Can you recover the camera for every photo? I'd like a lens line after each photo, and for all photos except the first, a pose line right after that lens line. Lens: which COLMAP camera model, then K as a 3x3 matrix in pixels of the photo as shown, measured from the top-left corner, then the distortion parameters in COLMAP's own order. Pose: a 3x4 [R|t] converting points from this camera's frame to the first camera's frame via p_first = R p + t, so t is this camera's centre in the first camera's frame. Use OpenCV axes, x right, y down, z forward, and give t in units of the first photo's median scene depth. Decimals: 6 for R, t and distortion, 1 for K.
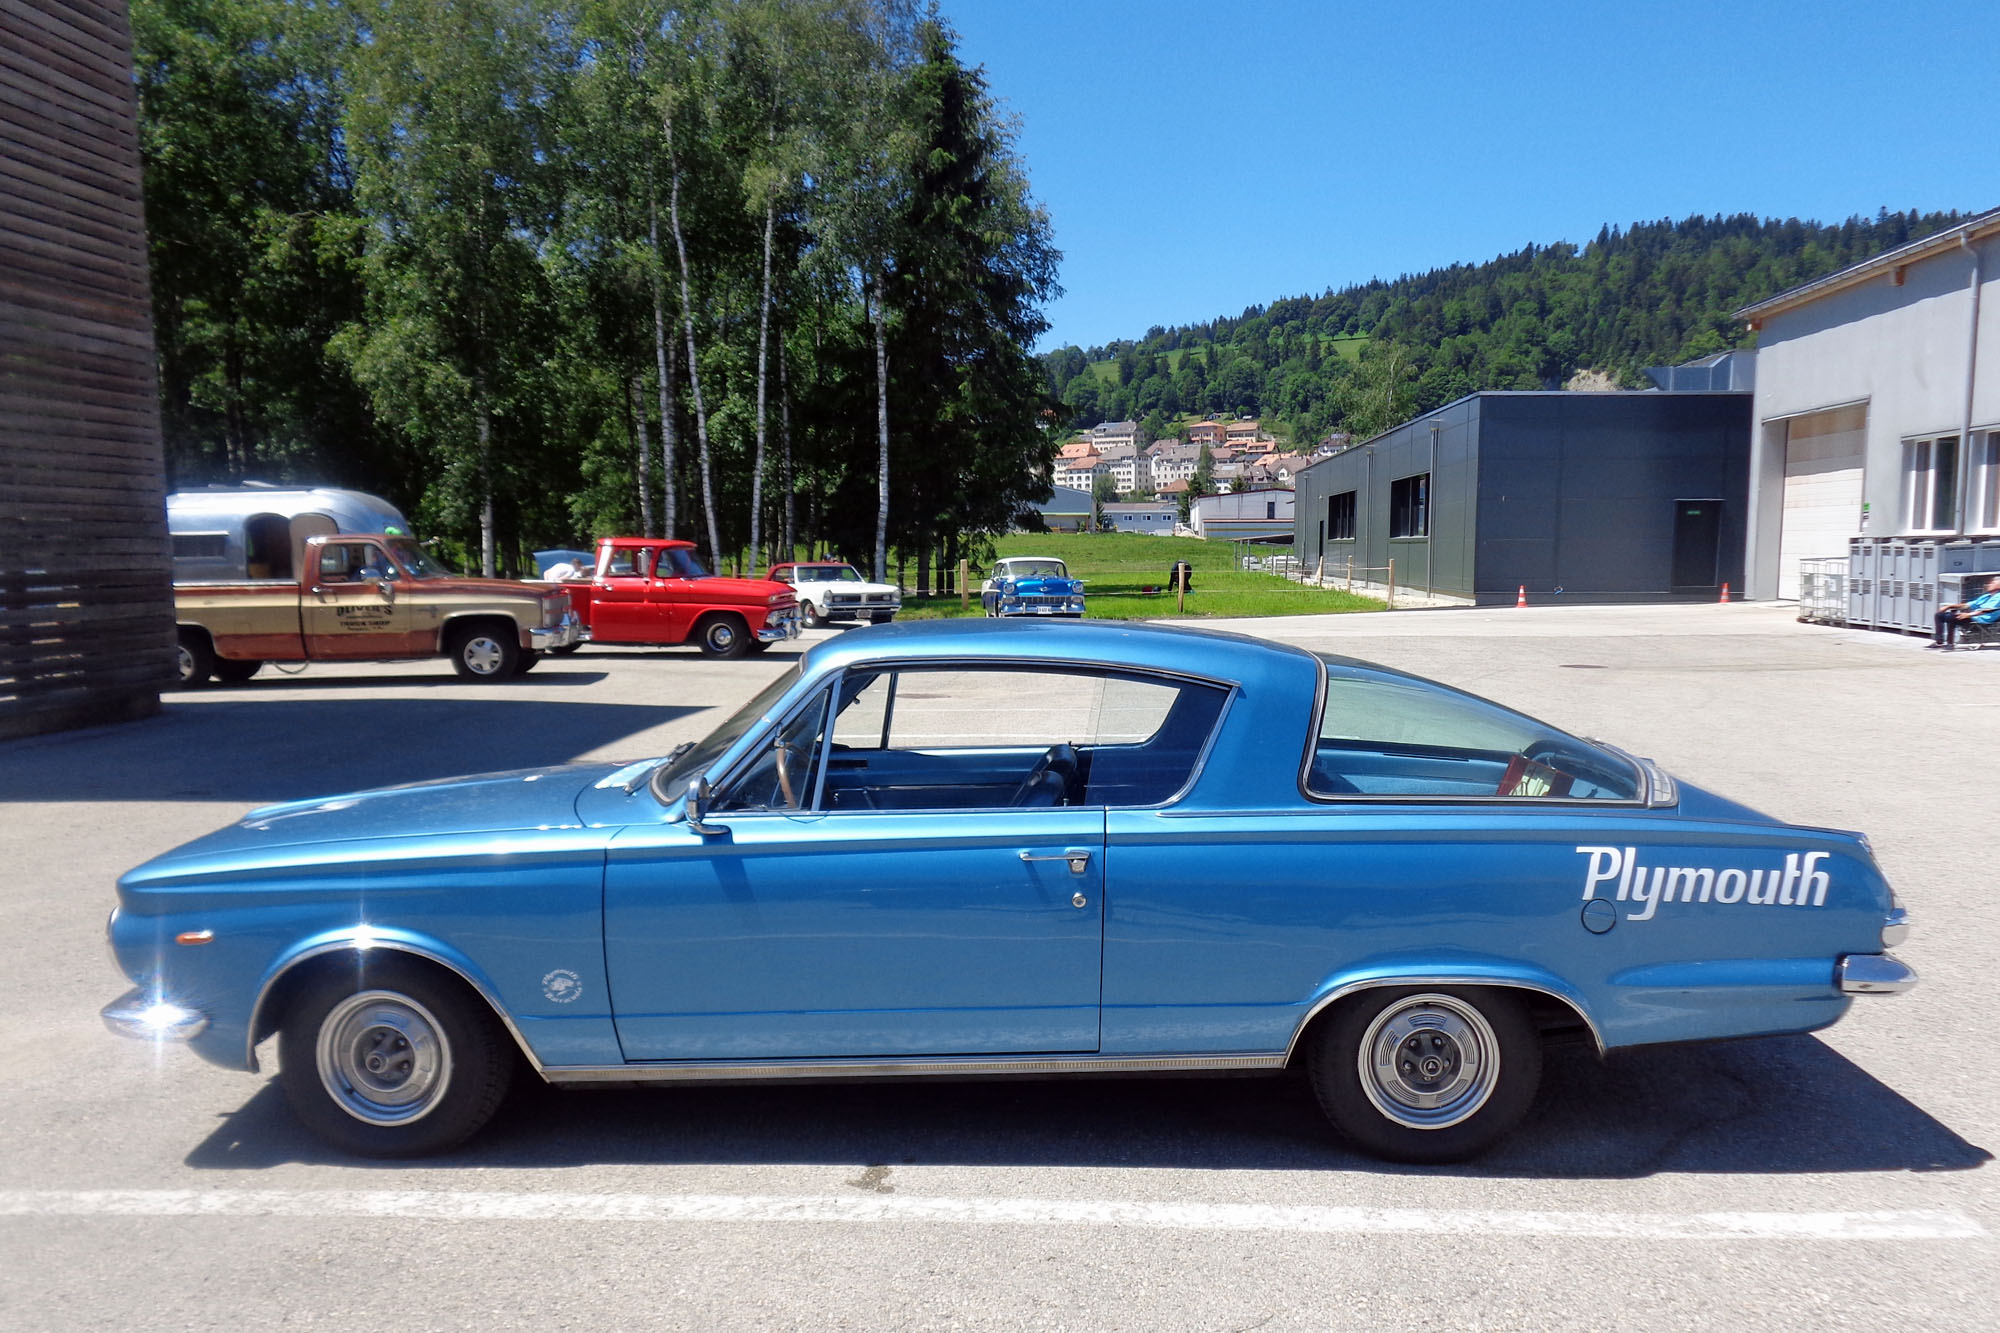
lens RADIAL K [[1615.8, 0, 1007.6], [0, 1615.8, 839.7], [0, 0, 1]] dist [-0.007033, 0.007448]
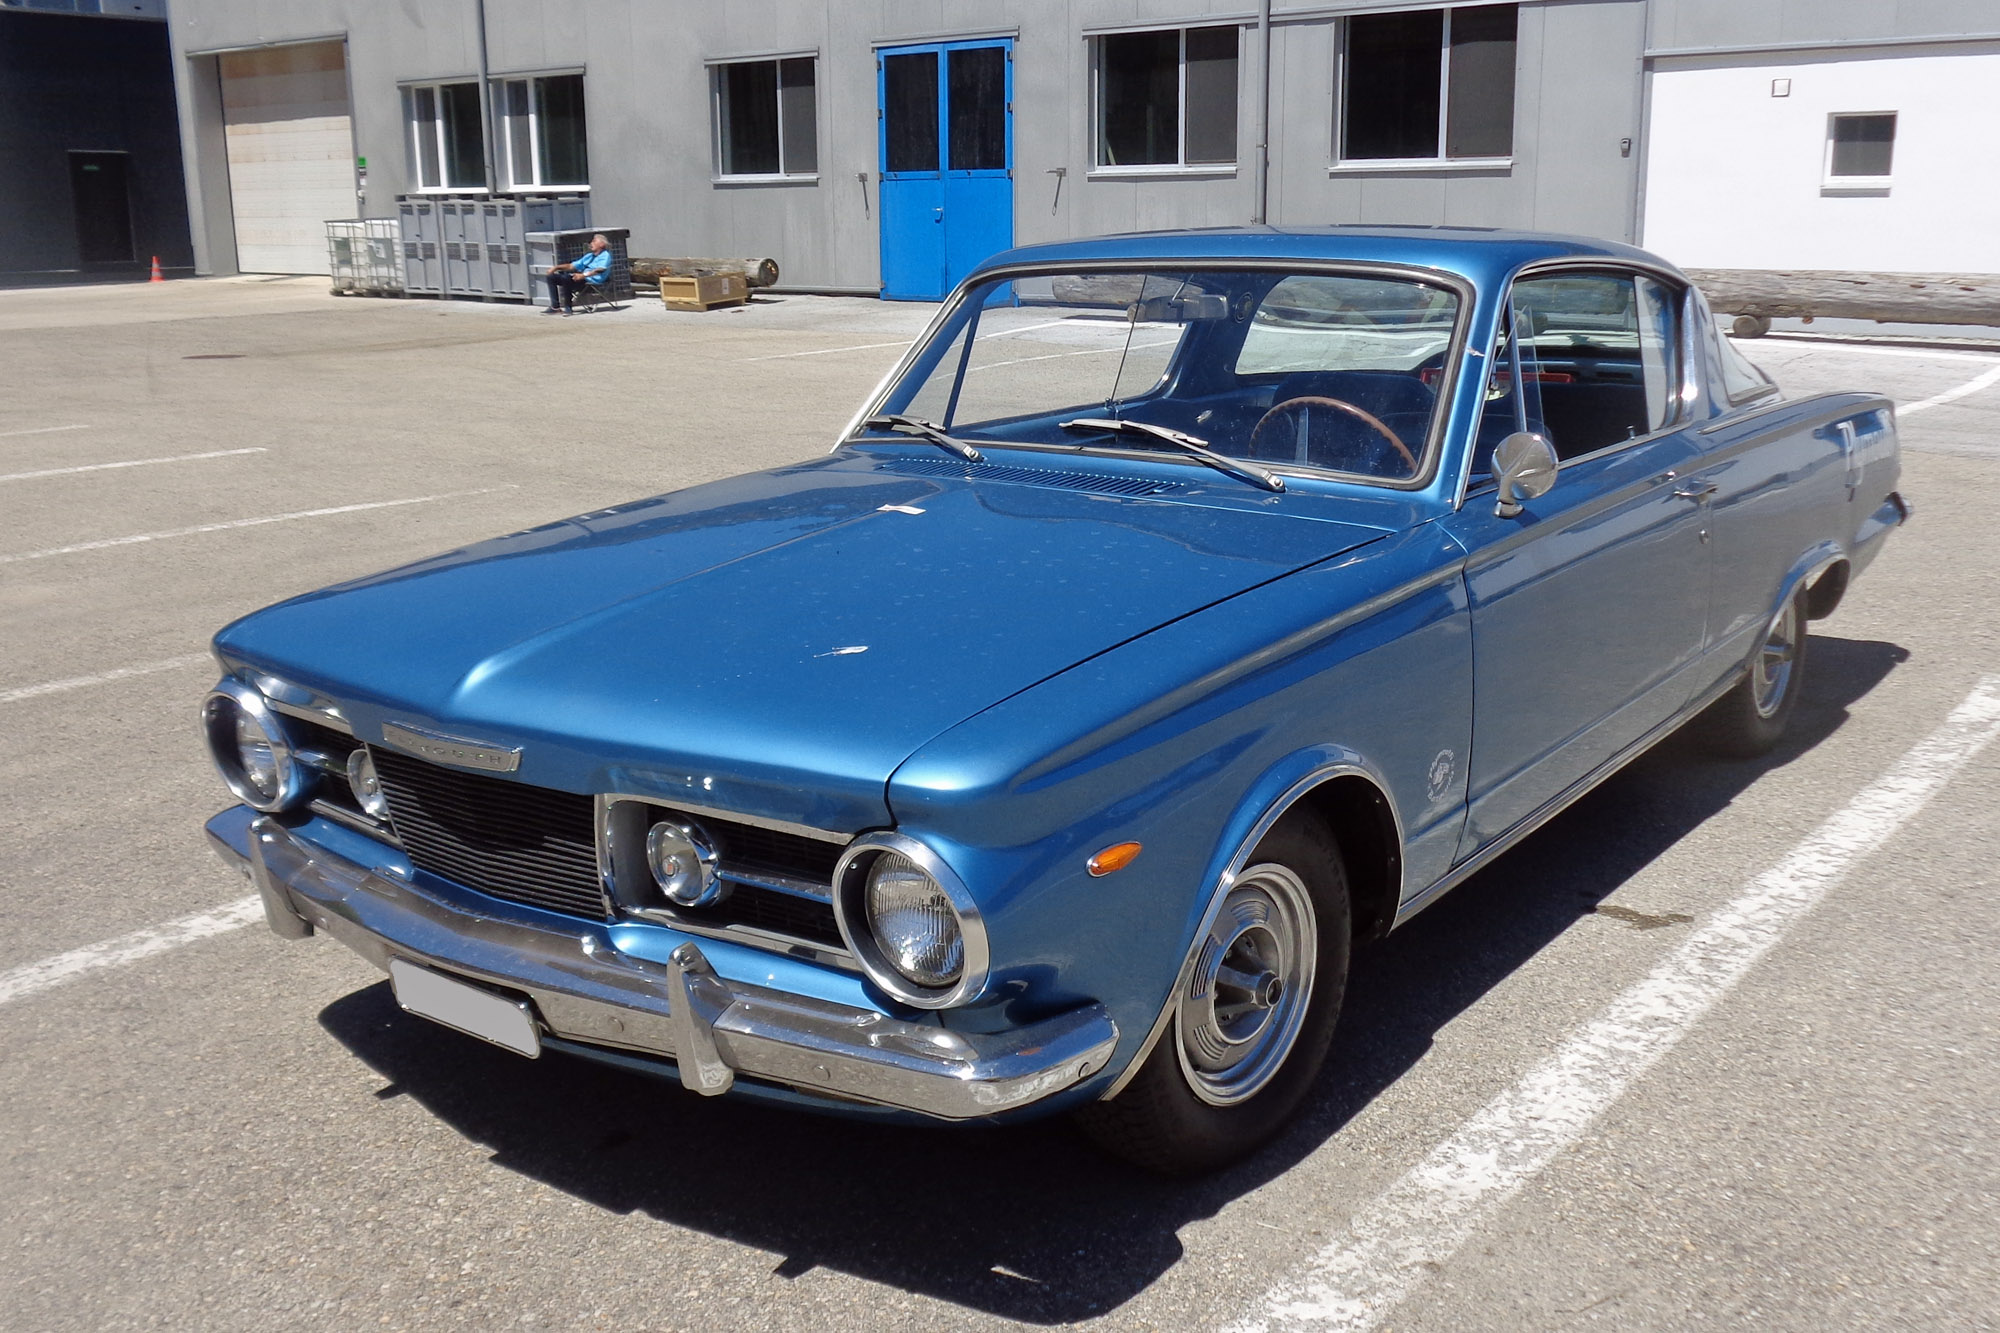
lens RADIAL K [[1956.4, 0, 1000.0], [0, 1956.4, 666.5], [0, 0, 1]] dist [-0.005592, -0.009920]
pose [[0.566256, -0.188216, 0.802452, -0.236702], [0.153900, 0.980600, 0.121401, -0.018121], [-0.809734, 0.054753, 0.584237, 0.159585]]
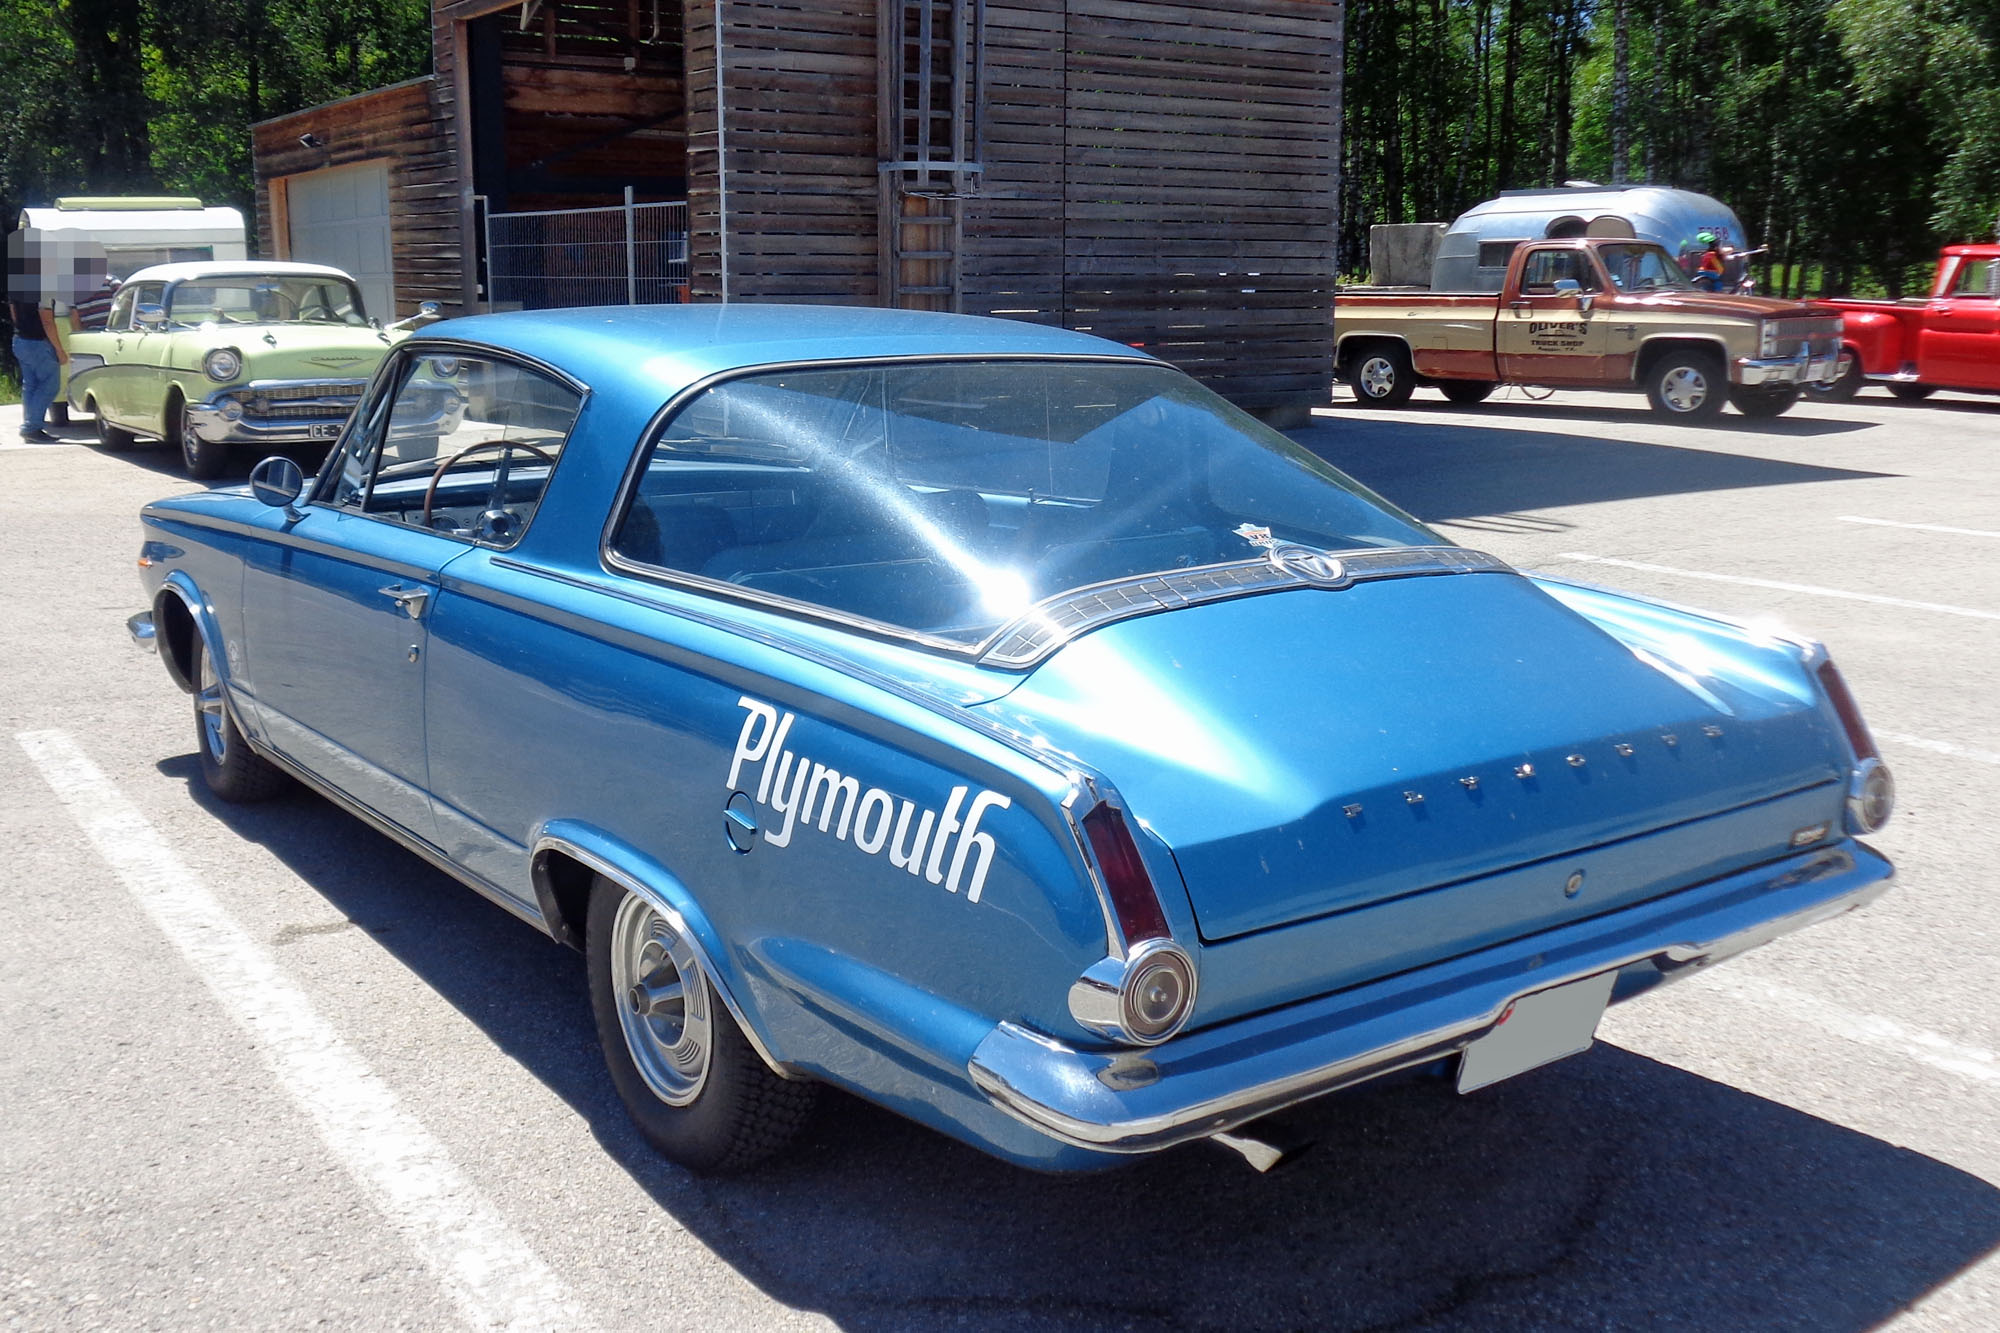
lens RADIAL K [[1928.1, 0, 1006.6], [0, 1928.1, 558.9], [0, 0, 1]] dist [0.014979, 0.017273]
pose [[0.622689, 0.126187, -0.772227, 0.216489], [-0.149272, 0.987943, 0.041070, -0.020109], [0.768099, 0.089698, 0.634018, 0.142208]]
